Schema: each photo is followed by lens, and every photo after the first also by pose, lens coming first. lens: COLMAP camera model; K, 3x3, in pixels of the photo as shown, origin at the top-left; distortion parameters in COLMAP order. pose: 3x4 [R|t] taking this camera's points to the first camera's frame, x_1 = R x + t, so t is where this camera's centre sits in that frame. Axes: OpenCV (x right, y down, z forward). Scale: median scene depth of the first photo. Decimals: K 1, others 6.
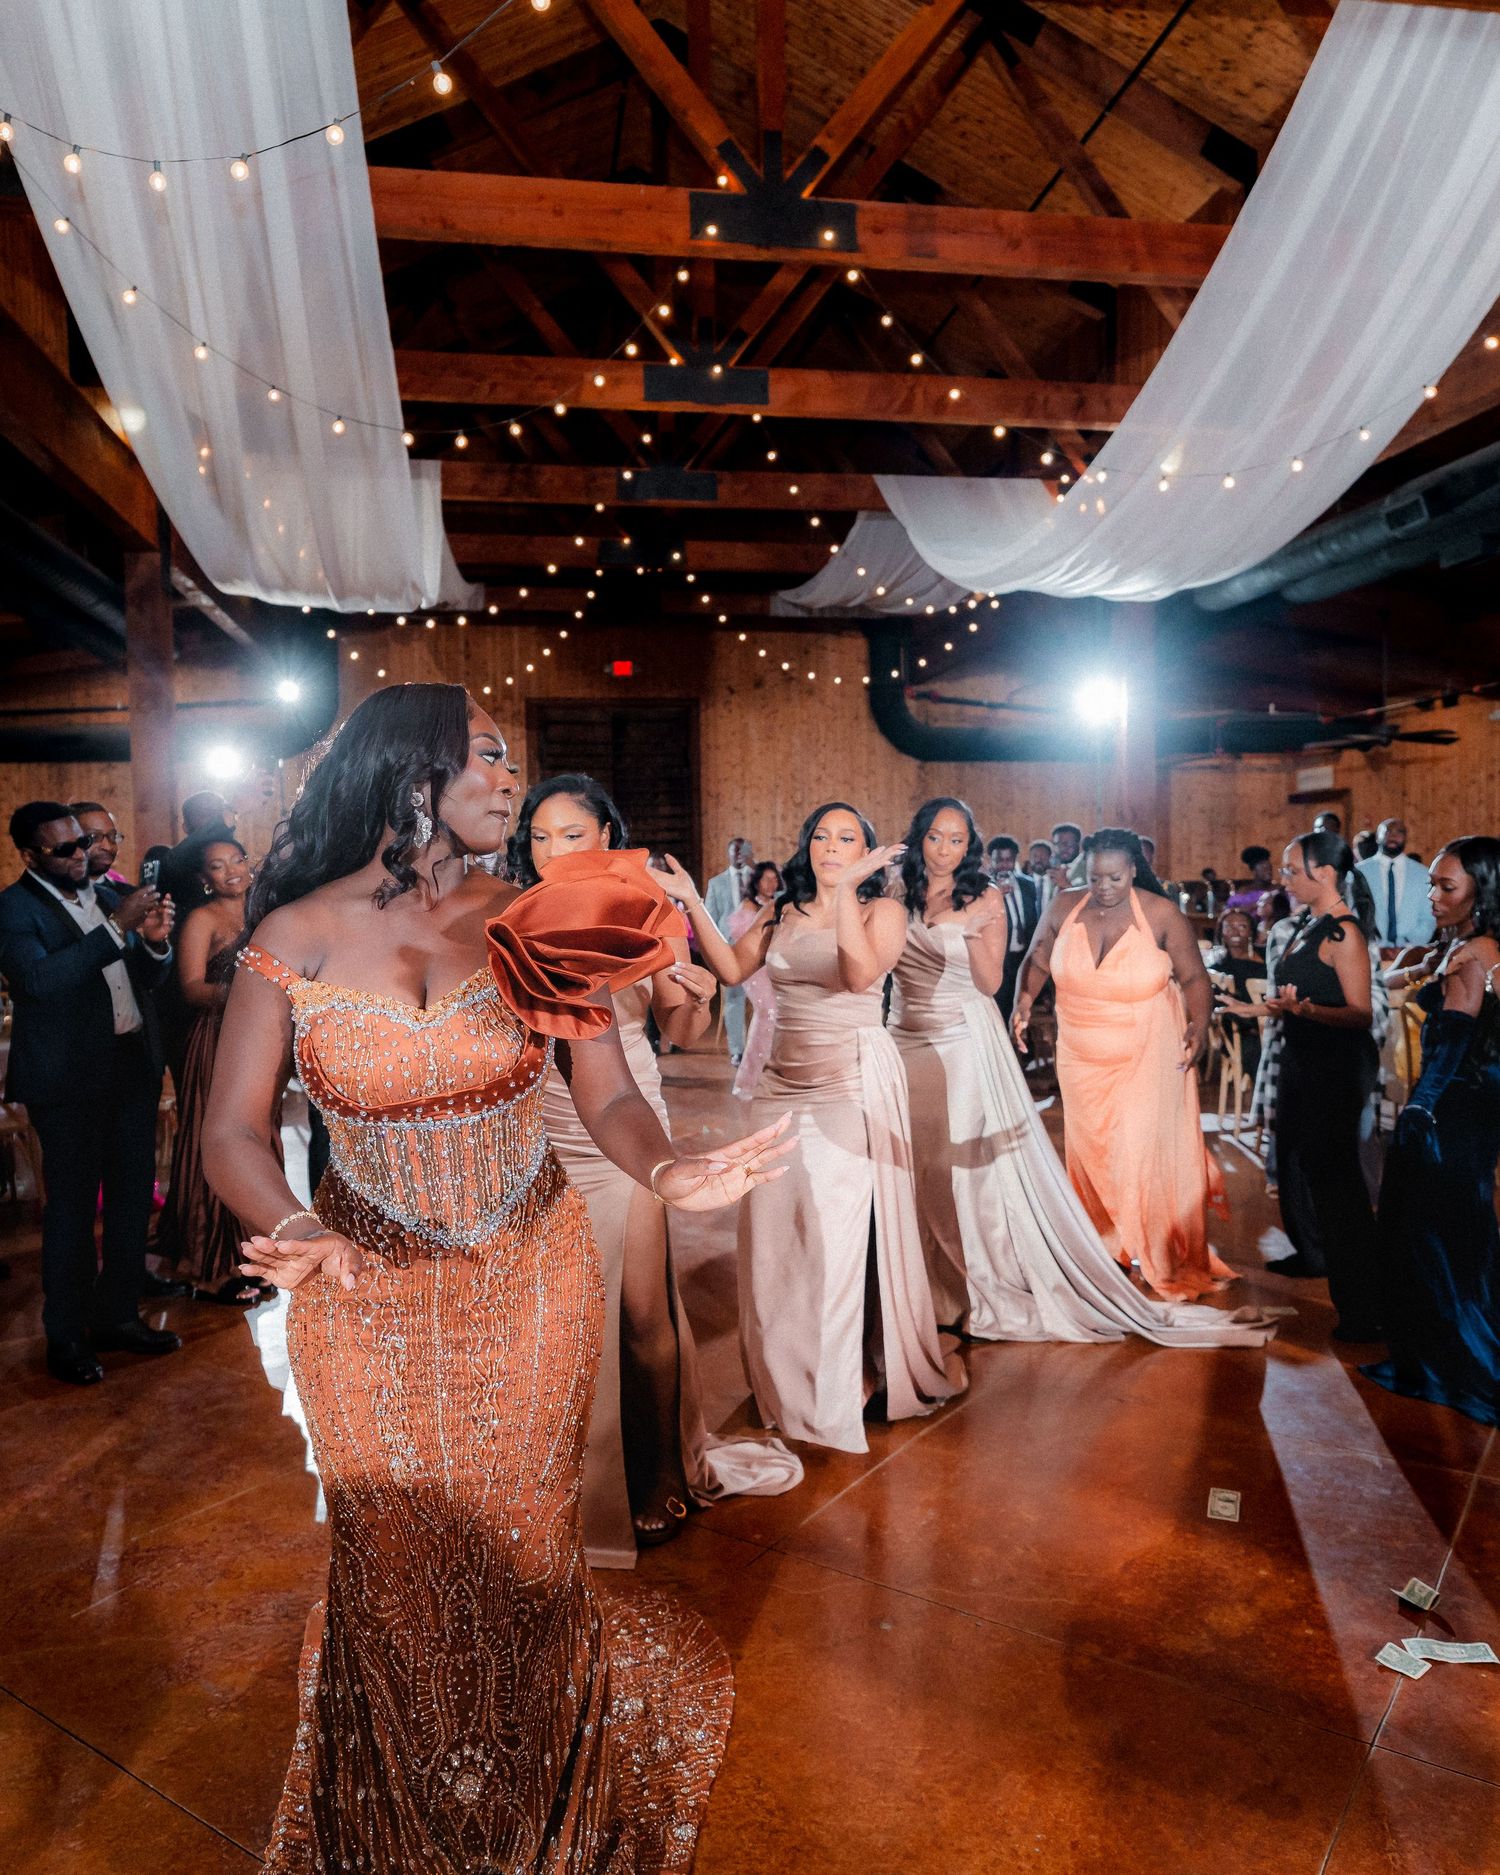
lens RADIAL K [[1375.5, 0, 750.0], [0, 1375.5, 937.5], [0, 0, 1]] dist [-0.000922, 0.000363]
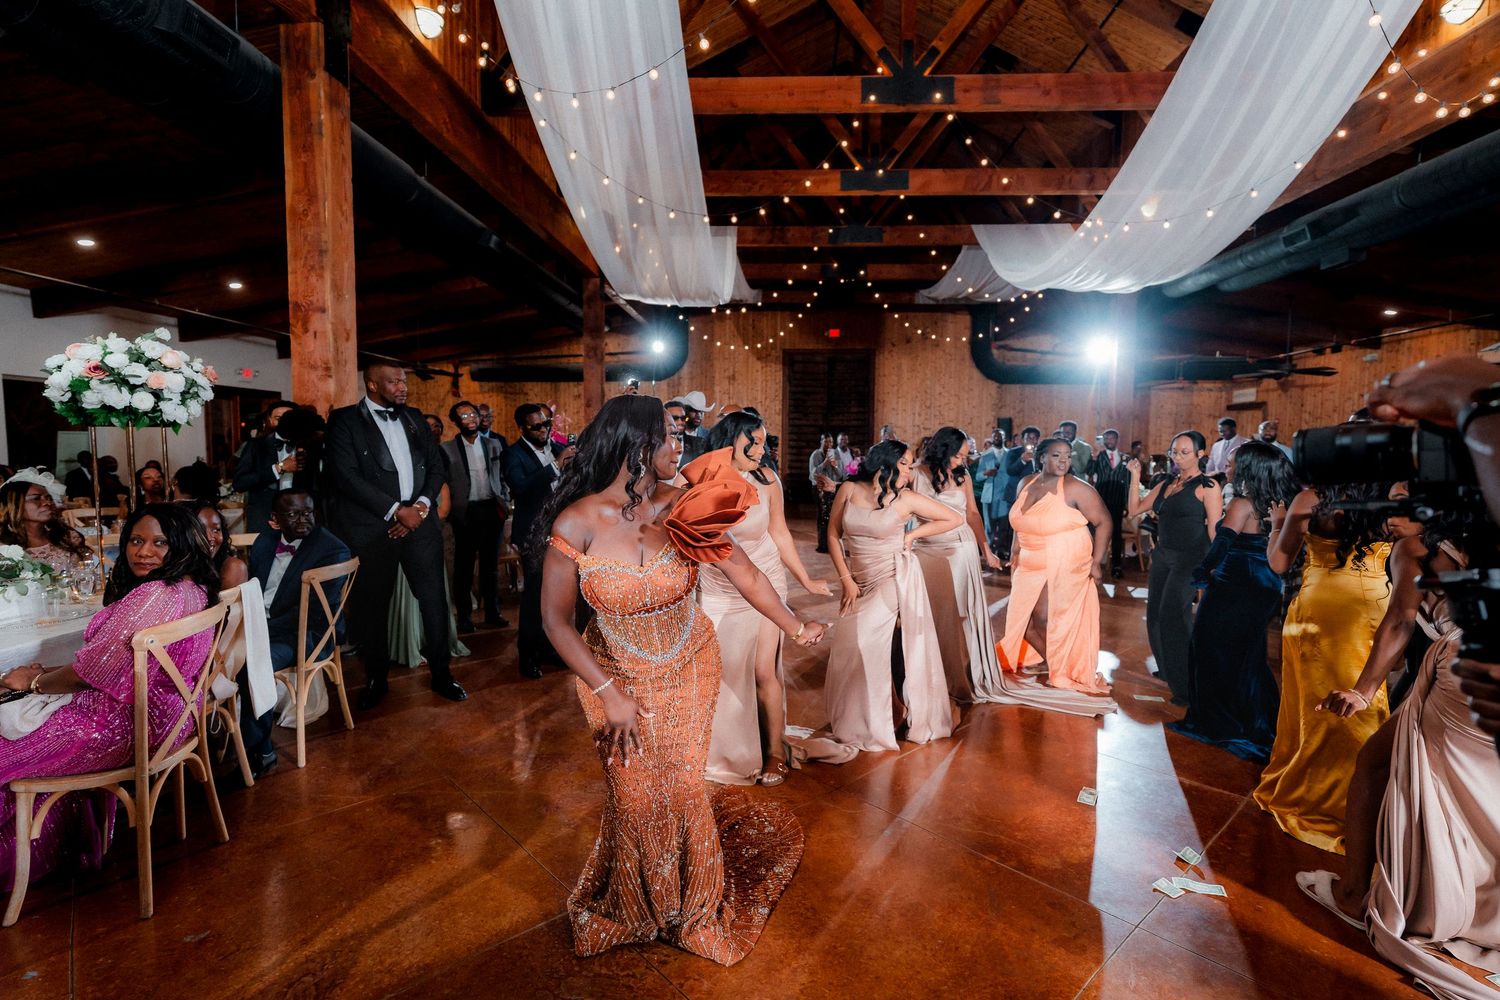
lens RADIAL K [[731.4, 0, 750.0], [0, 731.4, 500.0], [0, 0, 1]] dist [-0.000596, 0.001321]
pose [[0.977377, 0.039179, -0.207842, 0.023292], [-0.032422, 0.998832, 0.035818, -0.000872], [0.209003, -0.028269, 0.977506, -0.010229]]
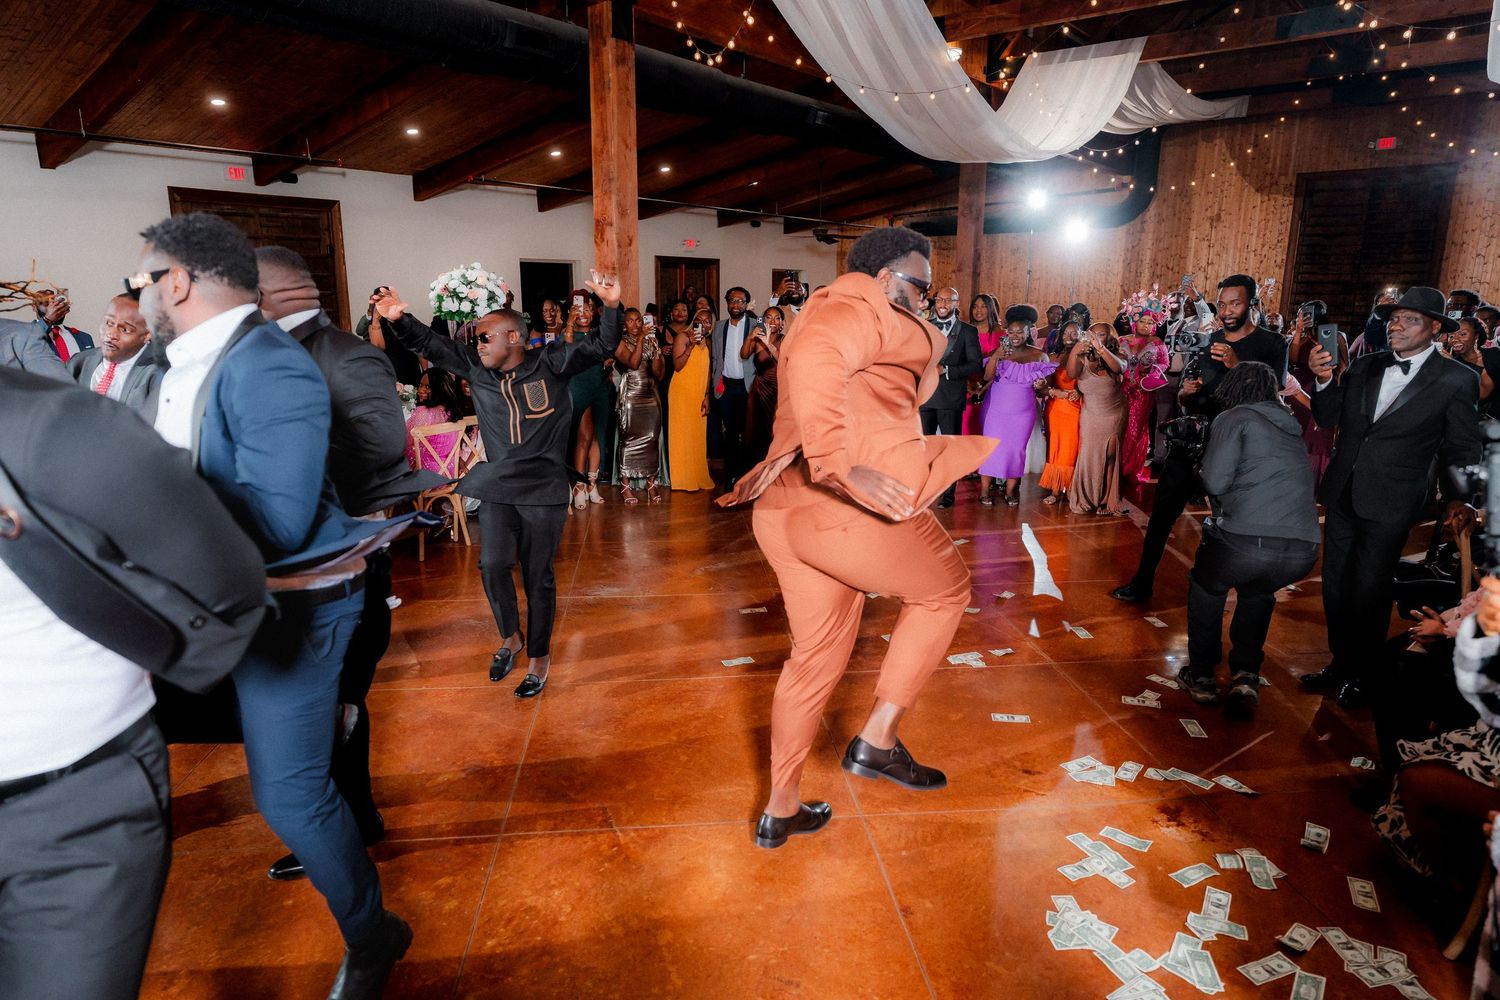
lens RADIAL K [[896.5, 0, 750.0], [0, 896.5, 500.0], [0, 0, 1]] dist [0.001211, -0.000454]
pose [[0.667599, 0.185494, -0.721044, 0.344227], [-0.047988, 0.977173, 0.206955, -0.029950], [0.742973, -0.103561, 0.661261, -0.056936]]
